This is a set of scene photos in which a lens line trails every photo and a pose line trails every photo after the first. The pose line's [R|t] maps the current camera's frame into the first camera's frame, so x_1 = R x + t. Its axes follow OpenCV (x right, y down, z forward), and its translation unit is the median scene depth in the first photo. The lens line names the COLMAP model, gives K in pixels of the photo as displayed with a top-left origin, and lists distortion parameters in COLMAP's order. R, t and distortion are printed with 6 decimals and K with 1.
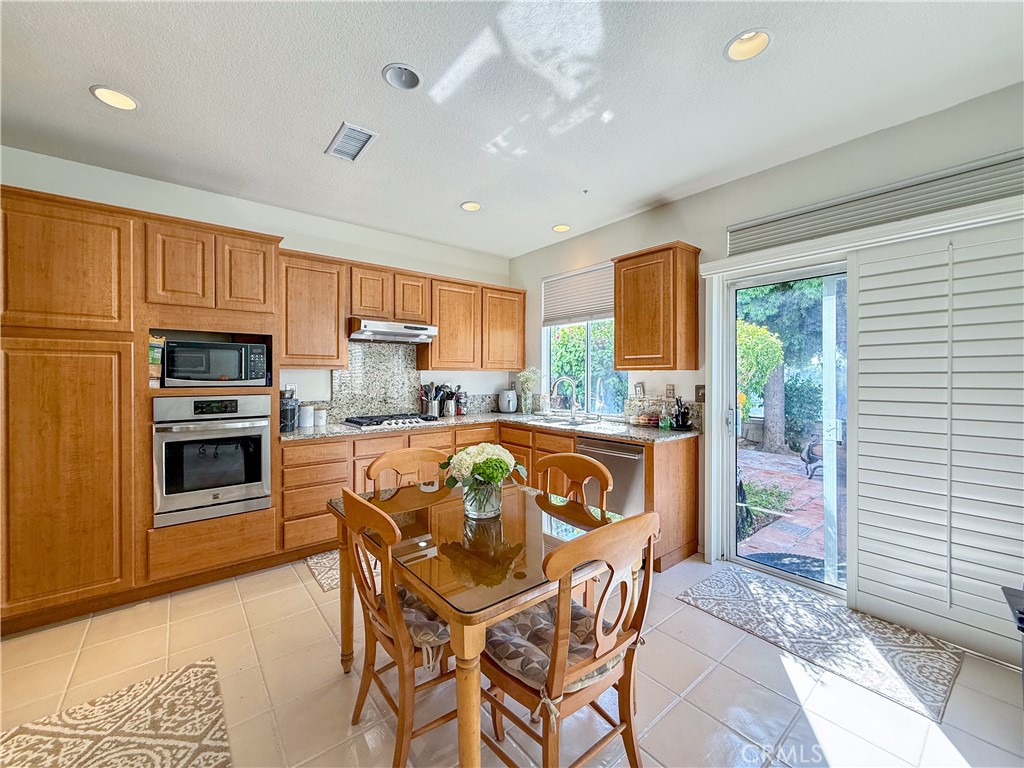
lens RADIAL K [[420.8, 0, 509.7], [0, 420.8, 378.3], [0, 0, 1]] dist [-0.000285, 0.001367]
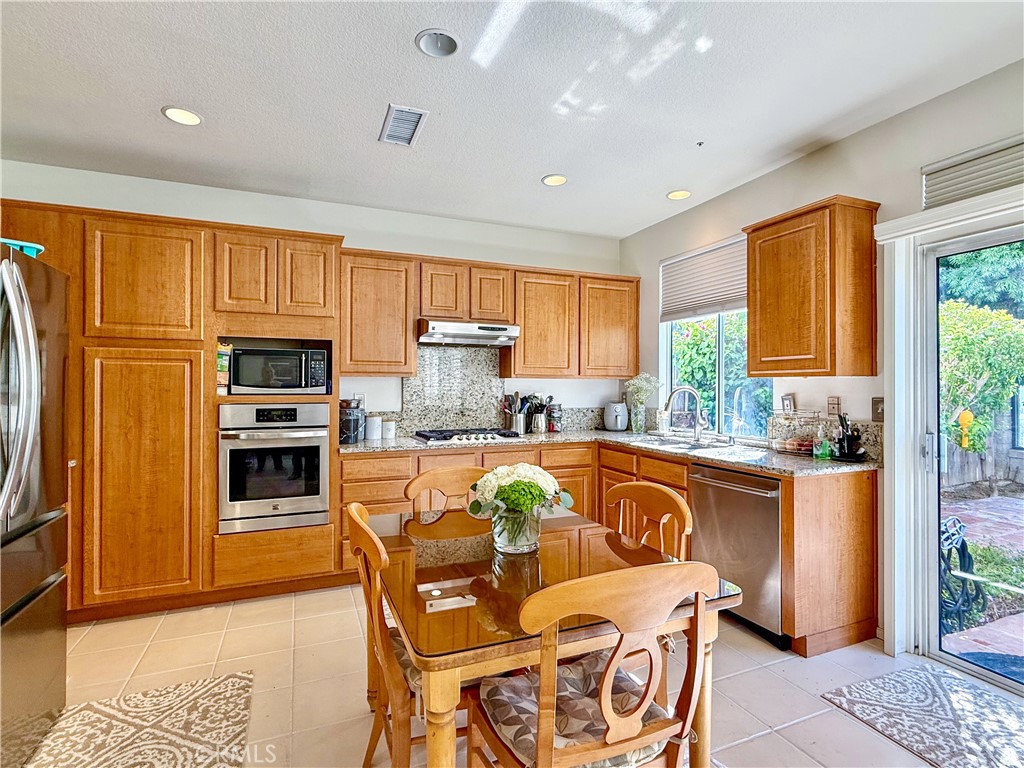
lens RADIAL K [[510.3, 0, 514.5], [0, 510.3, 383.4], [0, 0, 1]] dist [0.002633, -0.000230]
pose [[0.959625, 0.000008, -0.281282, 0.149558], [-0.003290, 0.999932, -0.011197, 0.005536], [0.281263, 0.011670, 0.959560, 0.018628]]
